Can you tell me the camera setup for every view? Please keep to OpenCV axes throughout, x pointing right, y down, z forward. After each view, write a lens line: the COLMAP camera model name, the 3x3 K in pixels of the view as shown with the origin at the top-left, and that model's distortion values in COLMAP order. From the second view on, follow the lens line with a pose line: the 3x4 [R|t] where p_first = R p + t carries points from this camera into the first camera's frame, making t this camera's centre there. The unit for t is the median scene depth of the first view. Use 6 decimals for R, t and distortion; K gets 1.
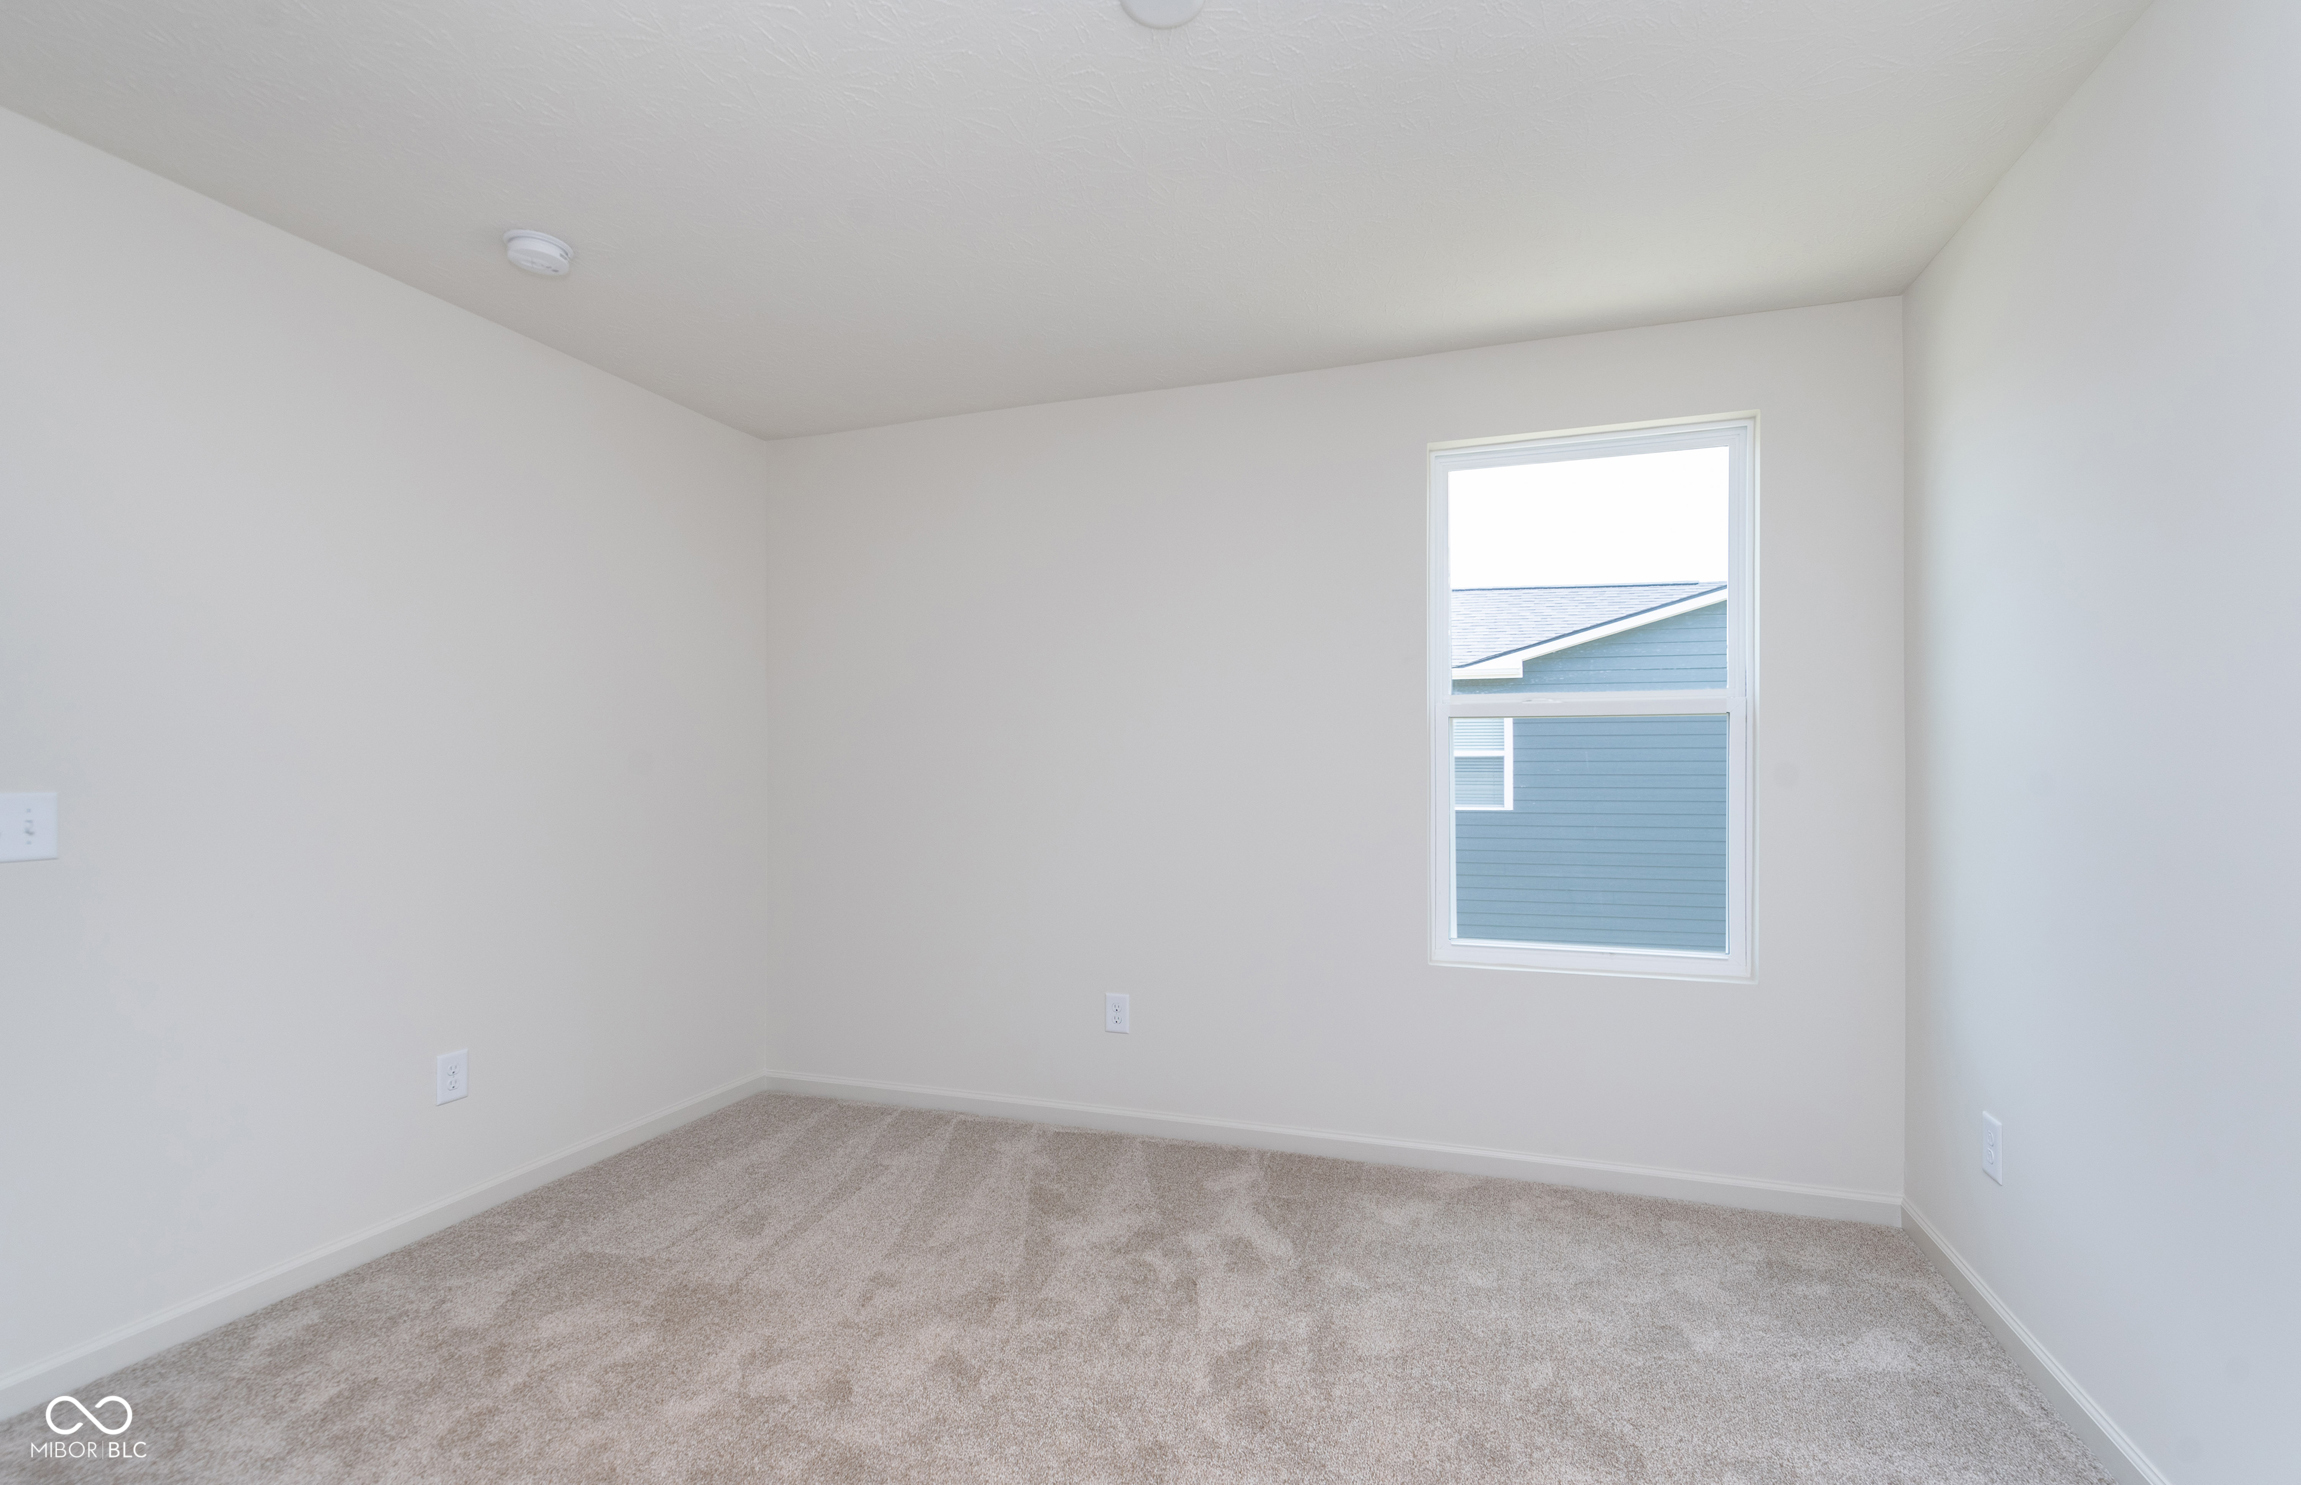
lens RADIAL K [[928.4, 0, 1149.7], [0, 928.4, 766.2], [0, 0, 1]] dist [0.011134, 0.000042]
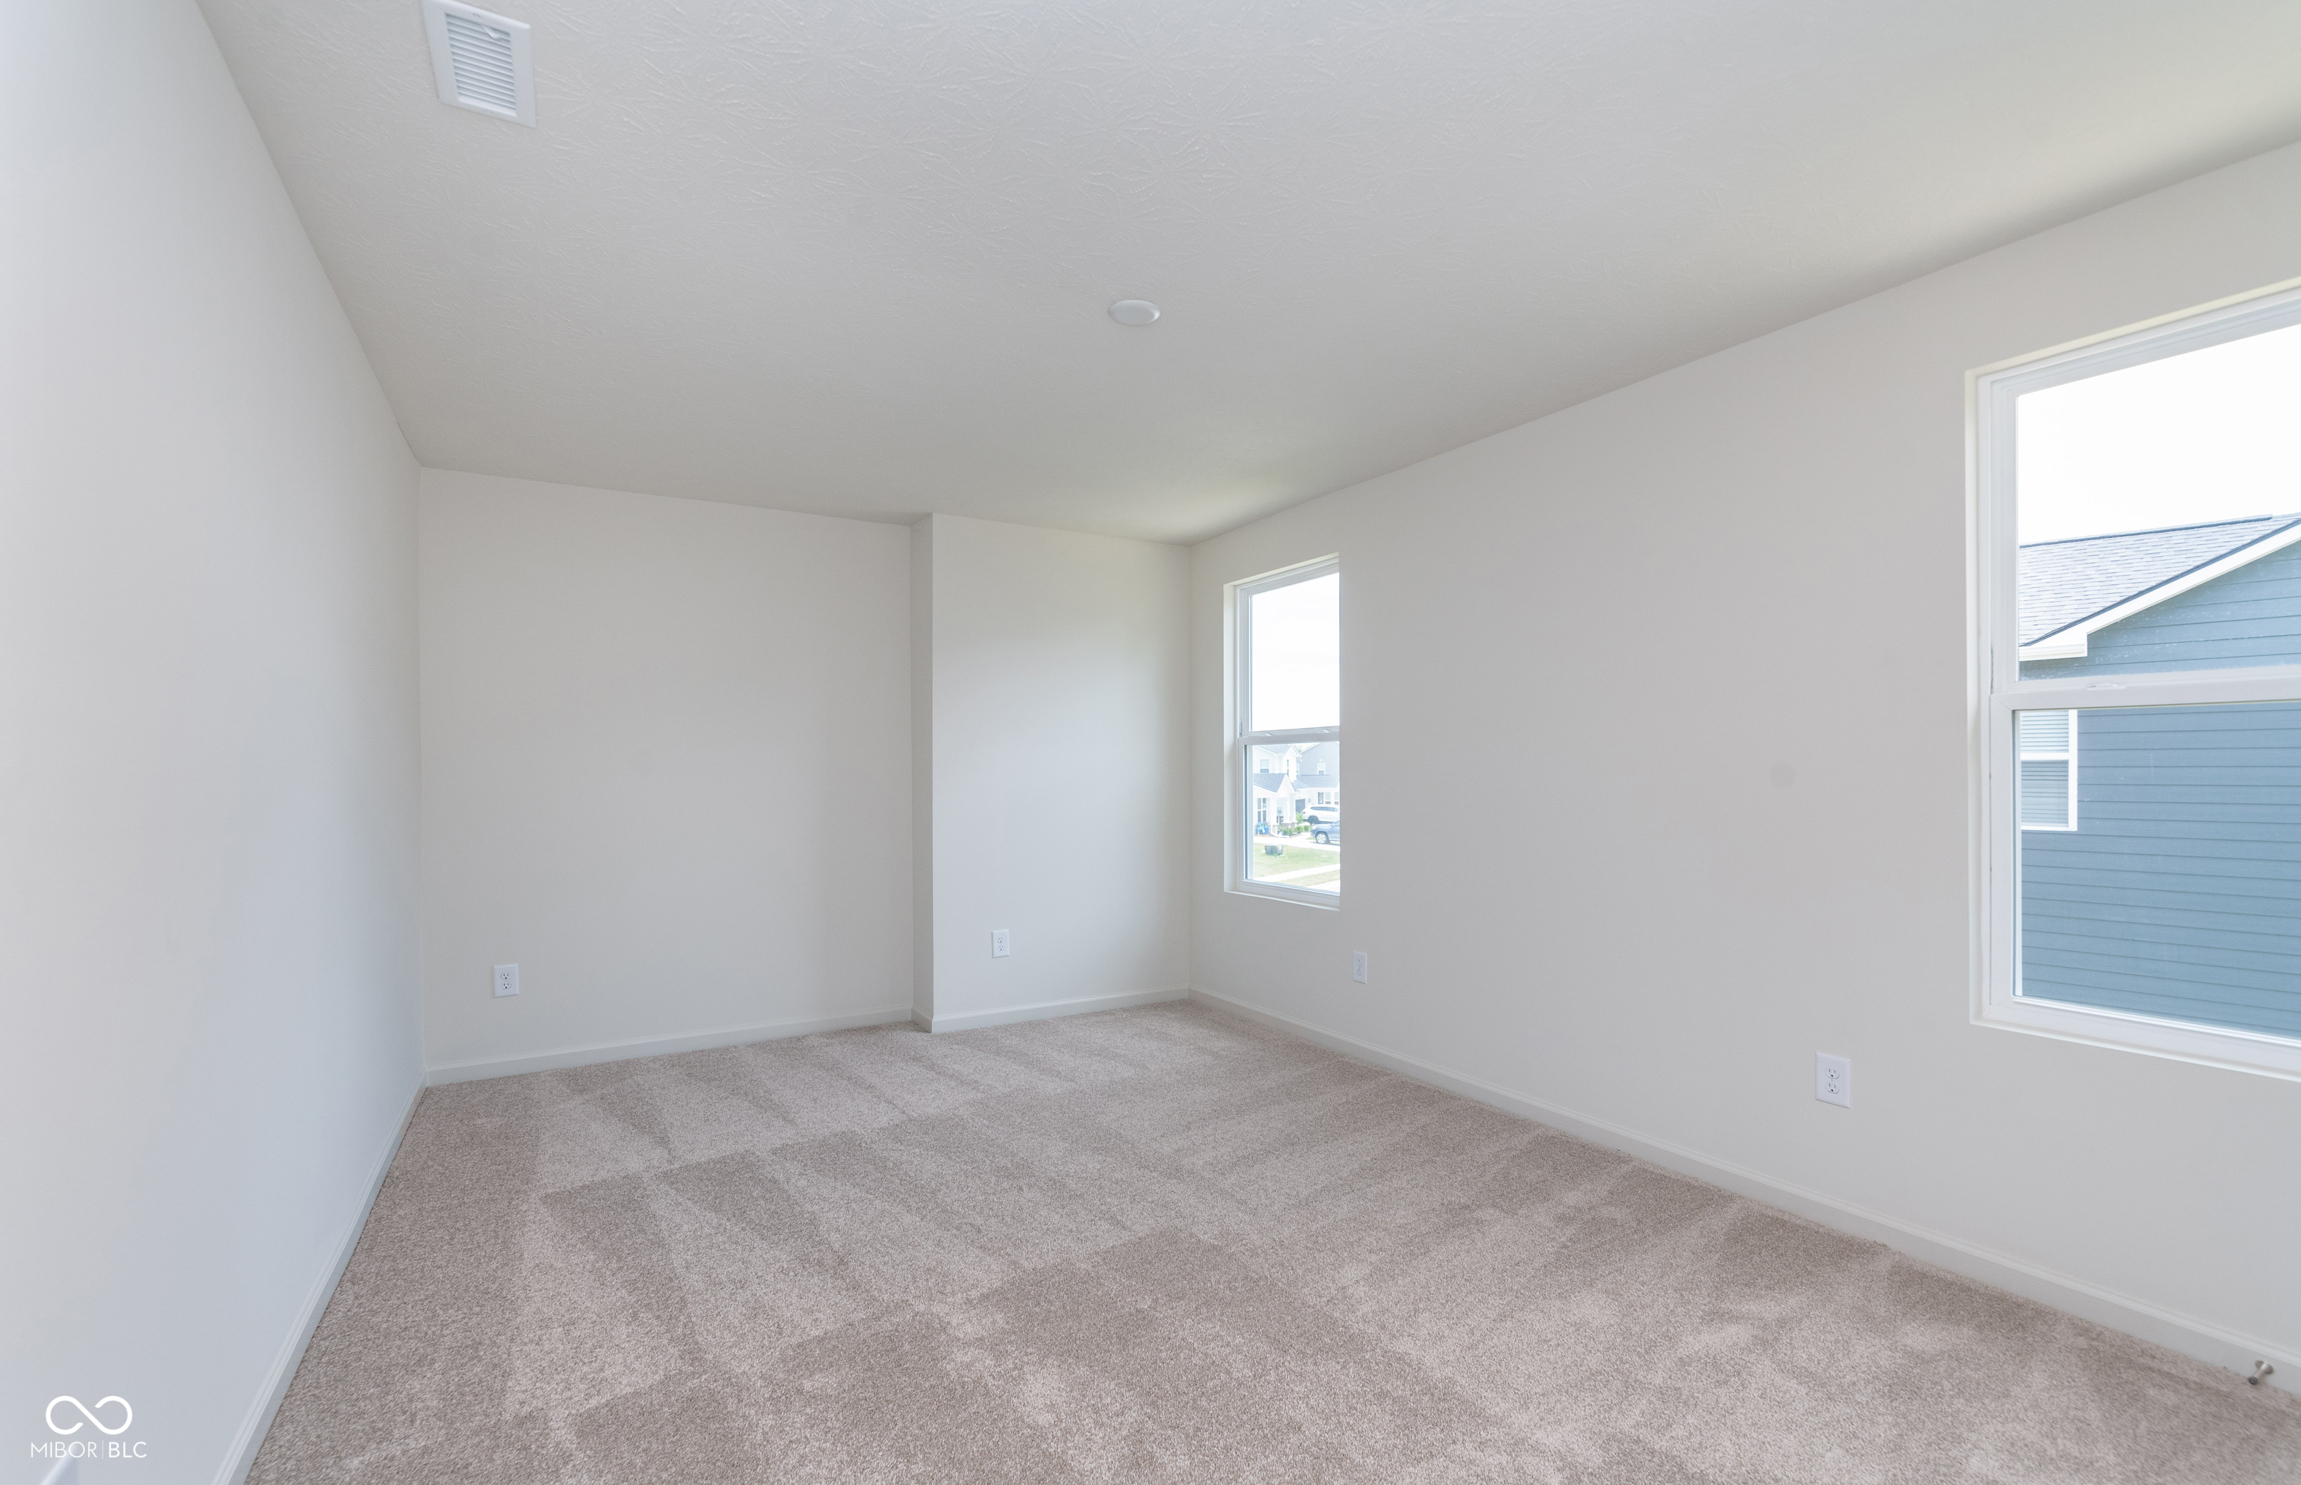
lens RADIAL K [[1002.3, 0, 1145.3], [0, 1002.3, 748.3], [0, 0, 1]] dist [-0.001867, -0.000134]
pose [[0.730248, -0.014625, -0.683026, 0.389981], [-0.000261, 0.999765, -0.021686, -0.002357], [0.683182, 0.016014, 0.730072, -0.116410]]
